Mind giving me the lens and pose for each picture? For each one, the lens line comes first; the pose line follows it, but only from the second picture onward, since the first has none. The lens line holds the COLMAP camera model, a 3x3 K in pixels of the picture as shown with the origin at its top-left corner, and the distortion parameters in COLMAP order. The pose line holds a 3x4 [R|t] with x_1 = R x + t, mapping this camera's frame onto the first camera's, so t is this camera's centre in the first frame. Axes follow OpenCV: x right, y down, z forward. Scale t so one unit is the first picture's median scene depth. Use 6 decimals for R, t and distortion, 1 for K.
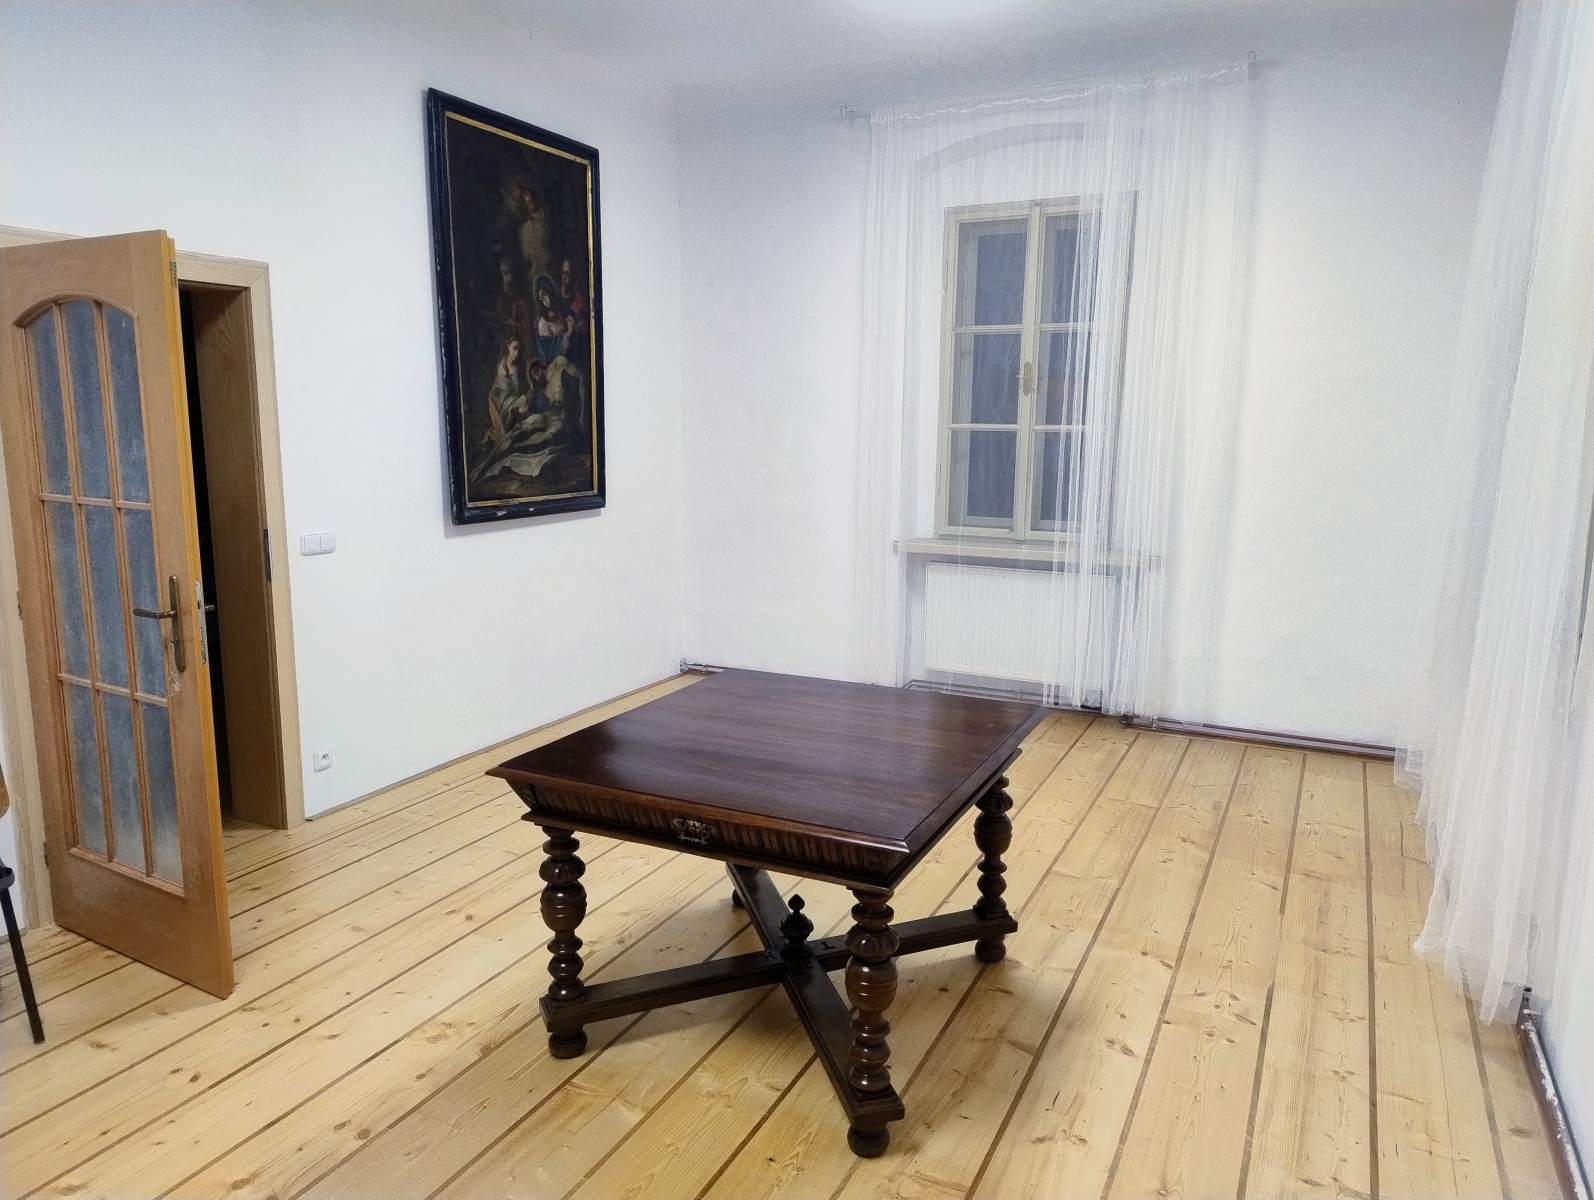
lens RADIAL K [[1069.5, 0, 793.0], [0, 1069.5, 608.6], [0, 0, 1]] dist [-0.001284, 0.003196]
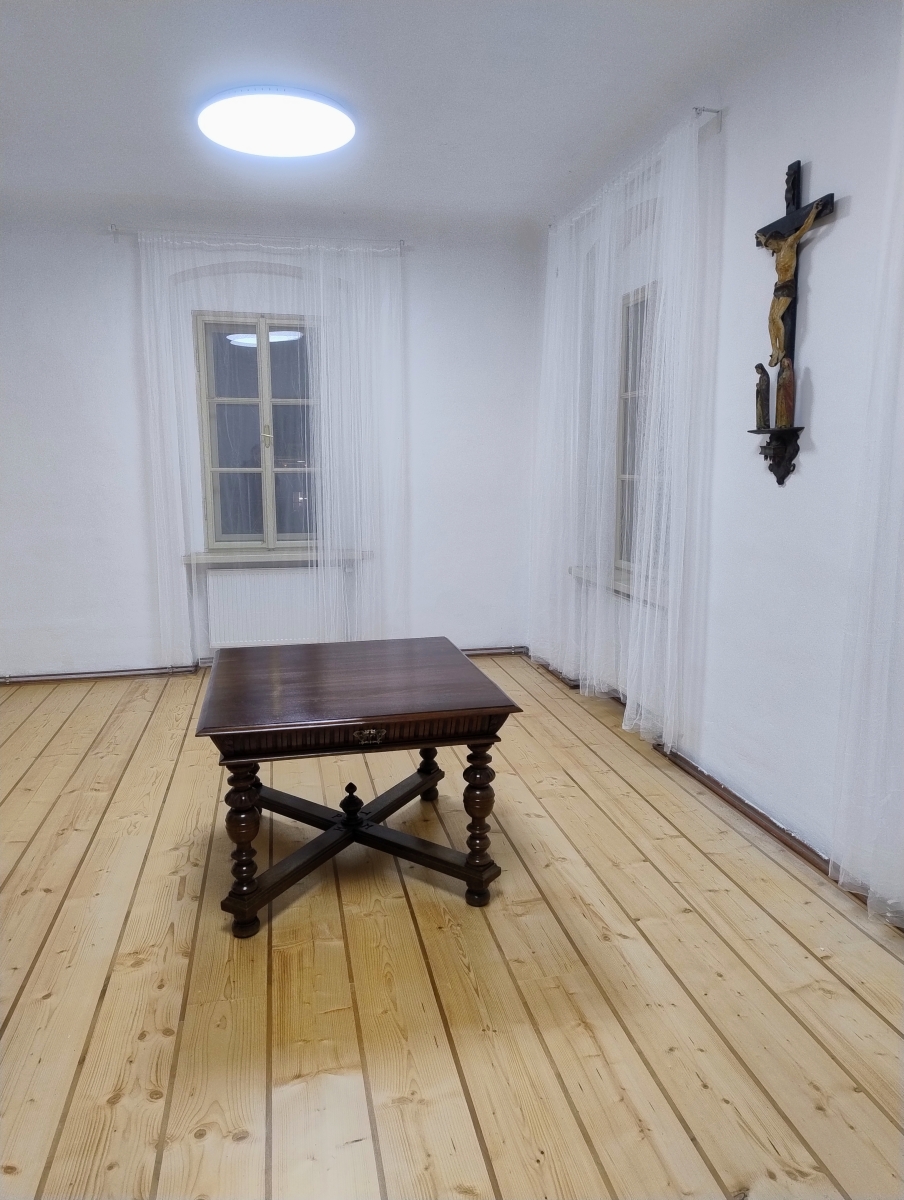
lens RADIAL K [[805.1, 0, 443.3], [0, 805.1, 596.9], [0, 0, 1]] dist [-0.001284, 0.003196]
pose [[0.780557, -0.111674, 0.615028, -0.315458], [0.118341, 0.992519, 0.030026, -0.004726], [-0.613780, 0.049346, 0.787933, 0.010901]]
